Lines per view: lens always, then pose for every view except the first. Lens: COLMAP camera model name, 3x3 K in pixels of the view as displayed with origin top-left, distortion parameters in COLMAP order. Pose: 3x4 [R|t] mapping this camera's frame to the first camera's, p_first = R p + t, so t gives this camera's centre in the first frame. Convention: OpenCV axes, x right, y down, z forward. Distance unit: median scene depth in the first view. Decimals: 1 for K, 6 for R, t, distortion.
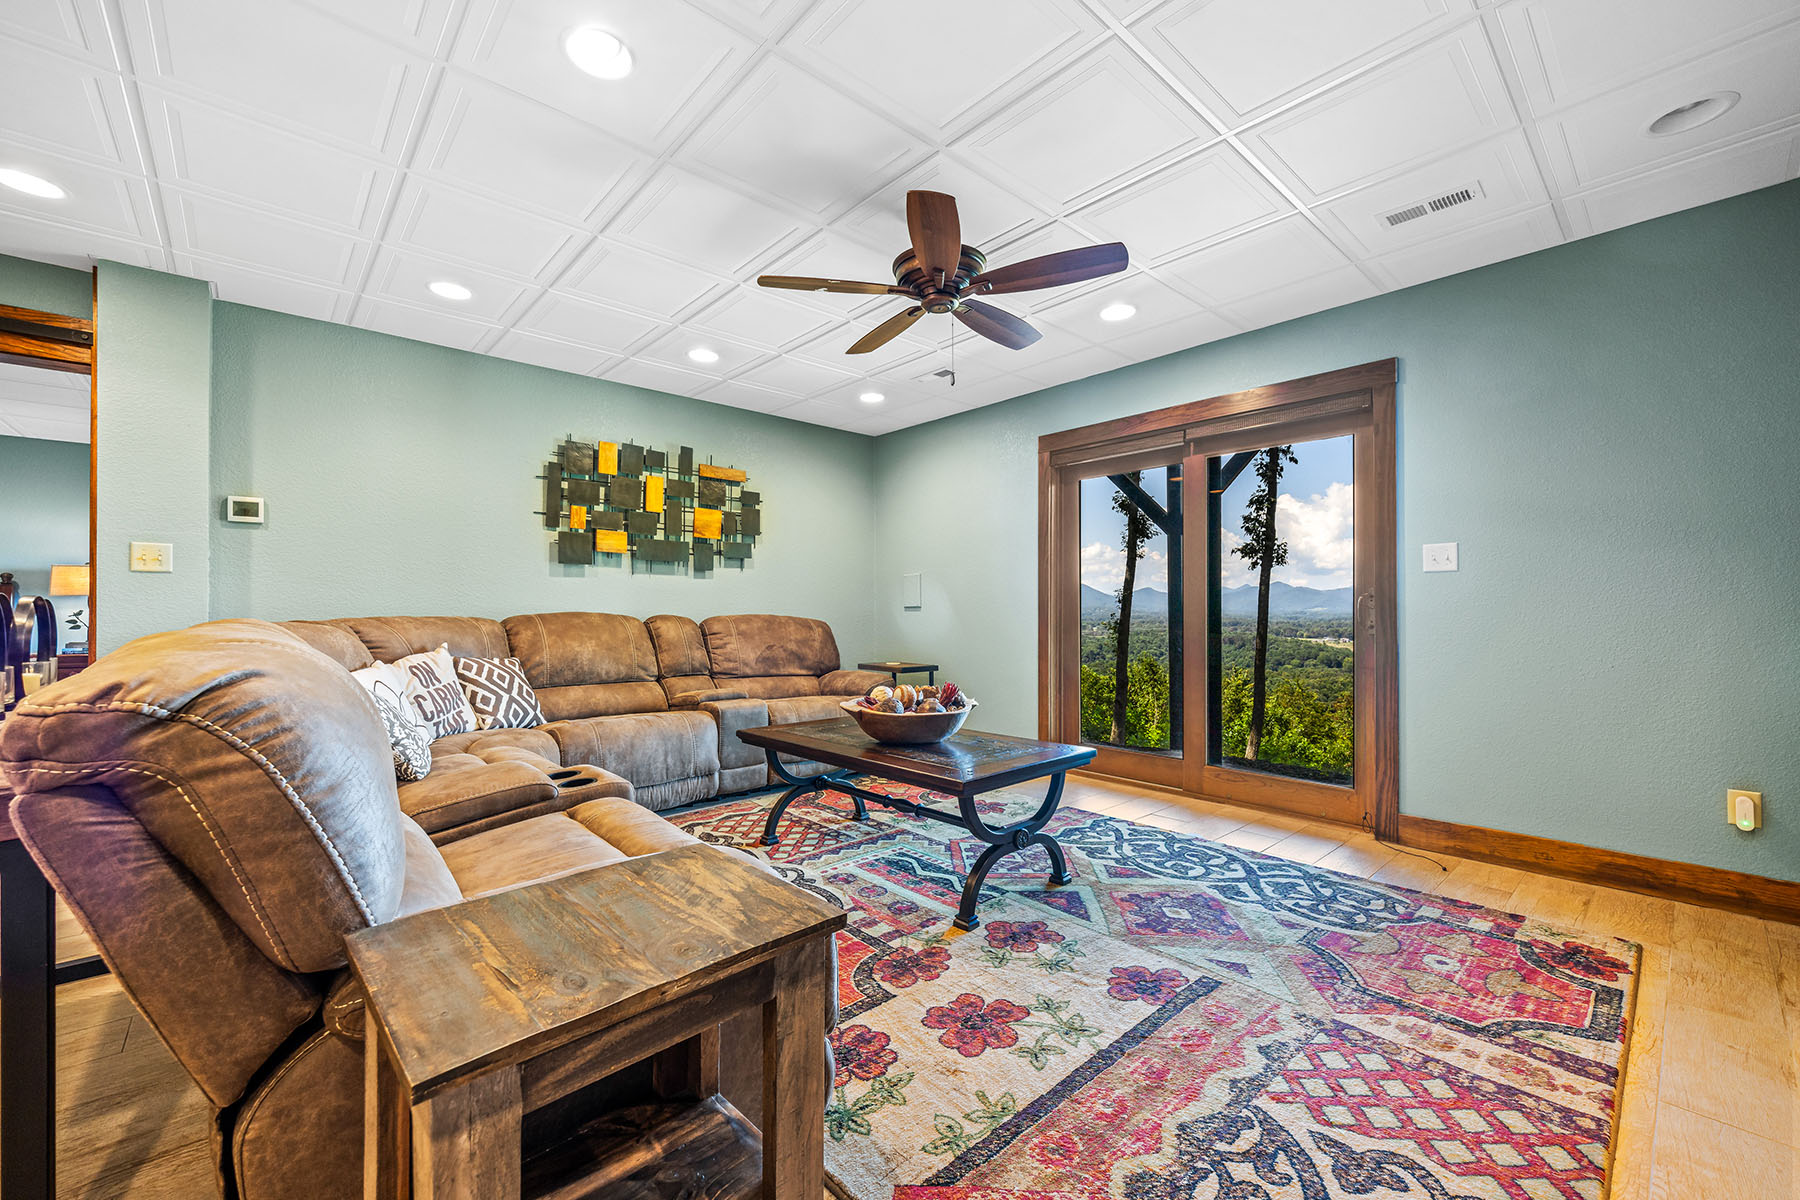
lens RADIAL K [[708.8, 0, 900.0], [0, 708.8, 603.0], [0, 0, 1]] dist [0.002837, 0.000221]
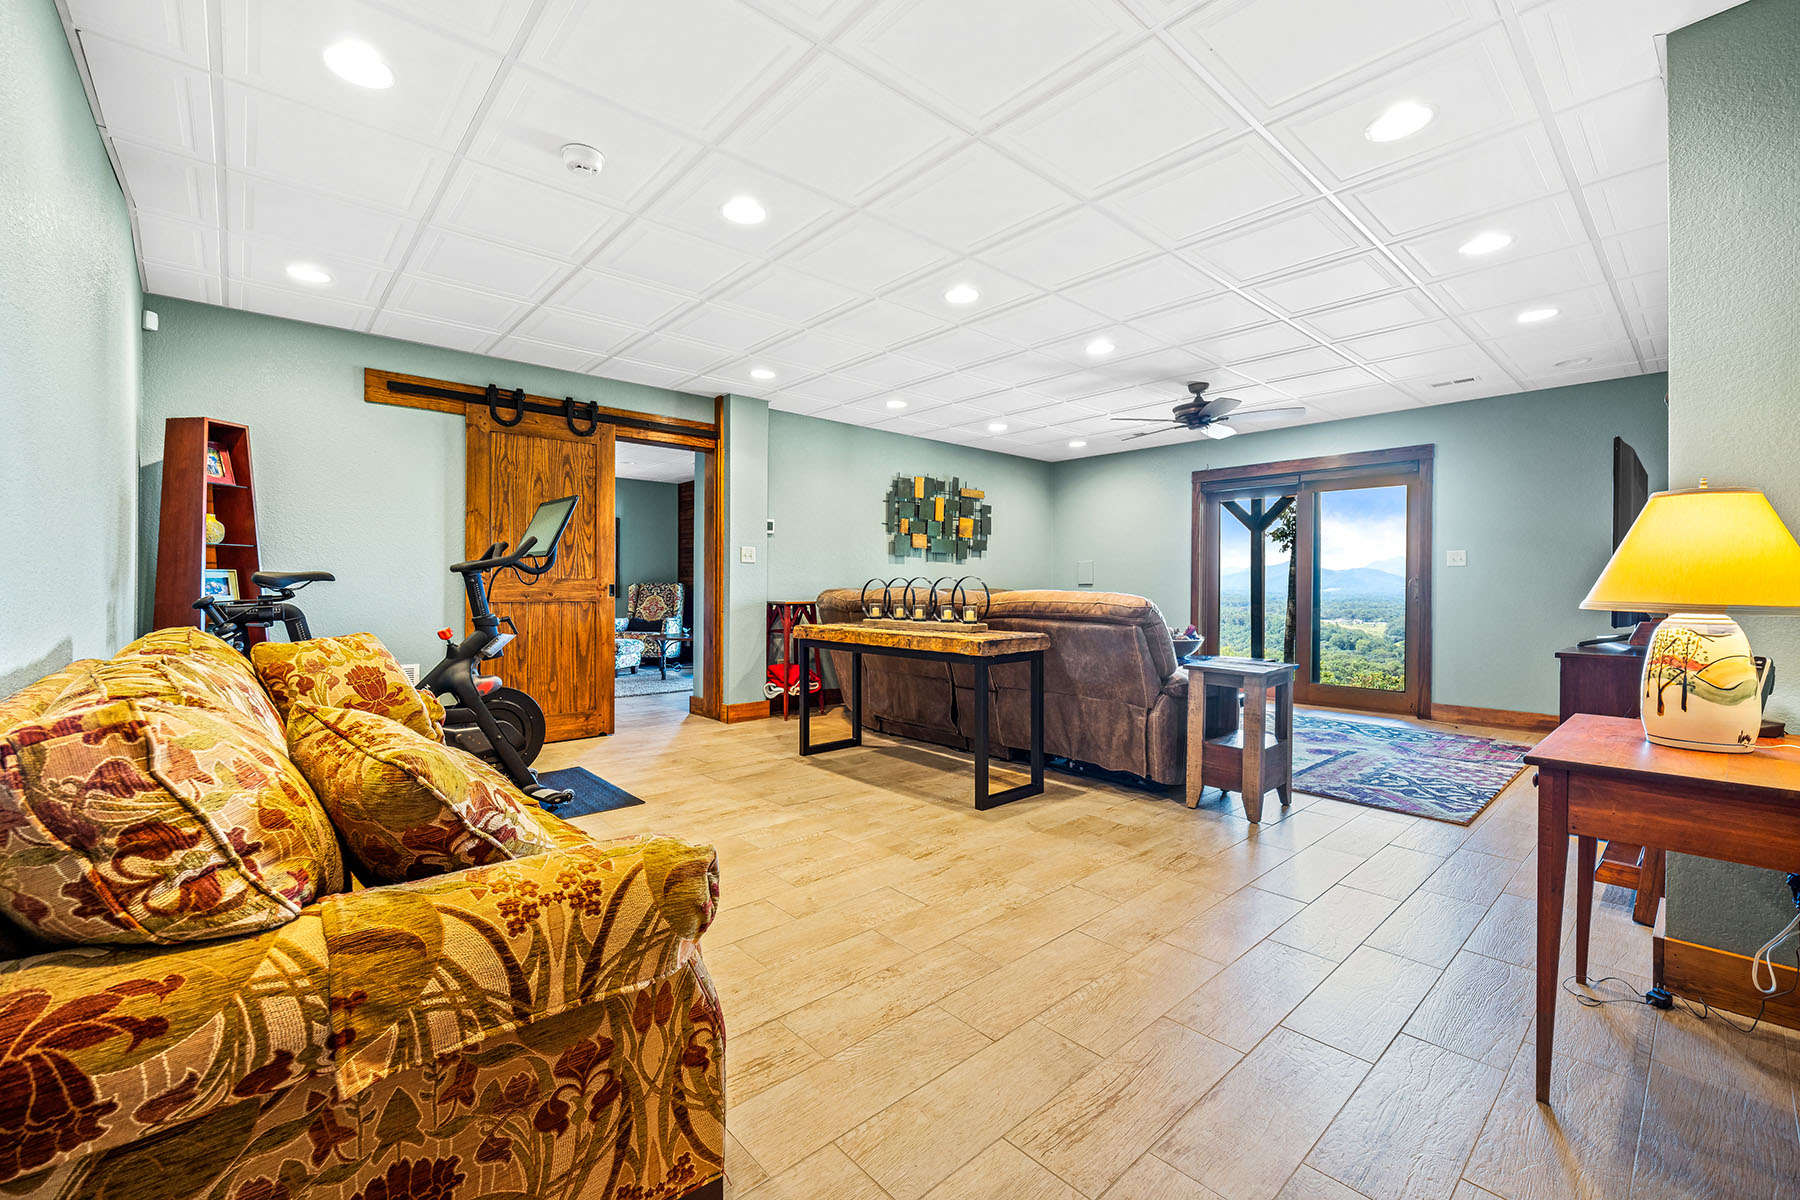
lens RADIAL K [[743.3, 0, 893.3], [0, 743.3, 590.6], [0, 0, 1]] dist [0.002384, -0.000216]
pose [[0.999979, 0.006145, 0.002152, -0.444974], [-0.006174, 0.999888, 0.013664, -0.000797], [-0.002068, -0.013677, 0.999904, -0.585691]]
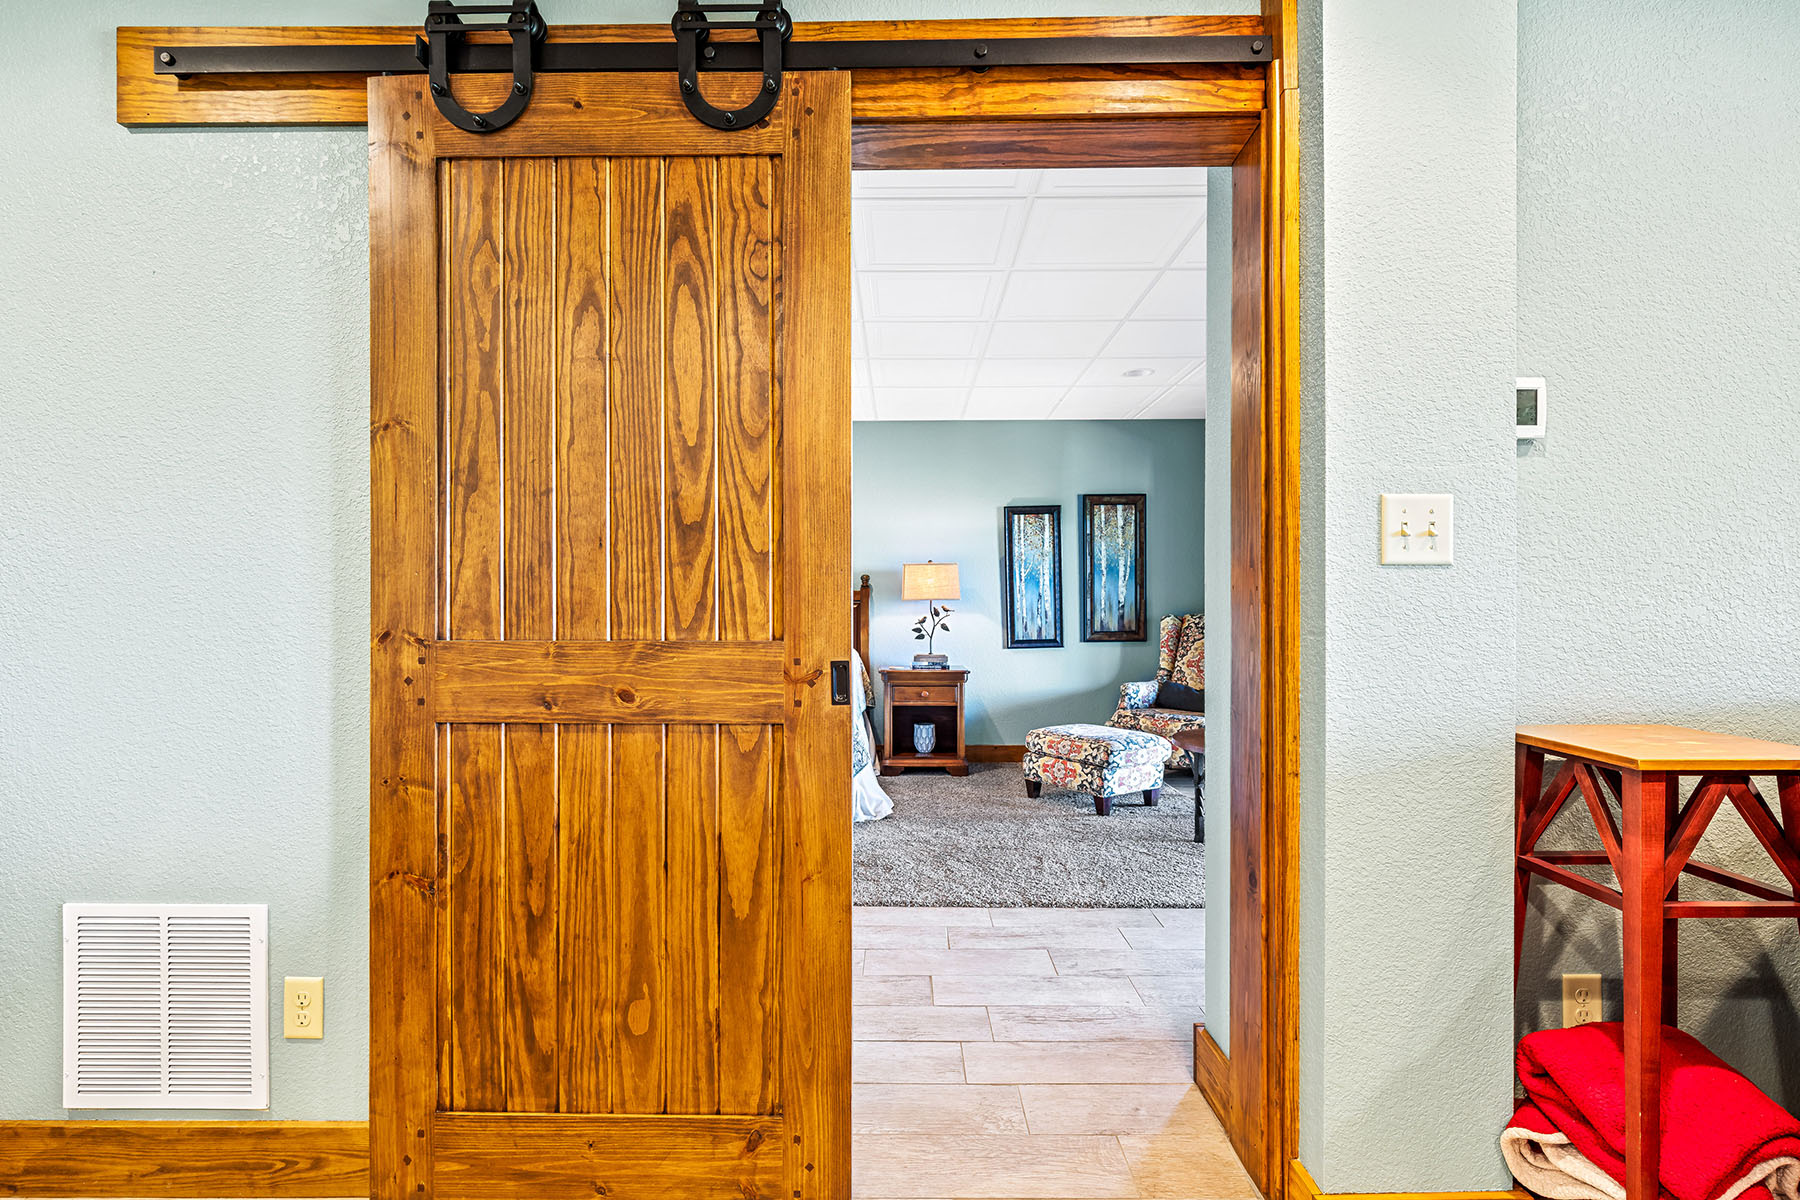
lens RADIAL K [[859.0, 0, 896.4], [0, 859.0, 597.7], [0, 0, 1]] dist [-0.004425, -0.000454]
pose [[0.737561, -0.000302, -0.675280, -0.615191], [0.004161, 0.999983, 0.004097, -0.019627], [0.675268, -0.005831, 0.737550, 0.302913]]
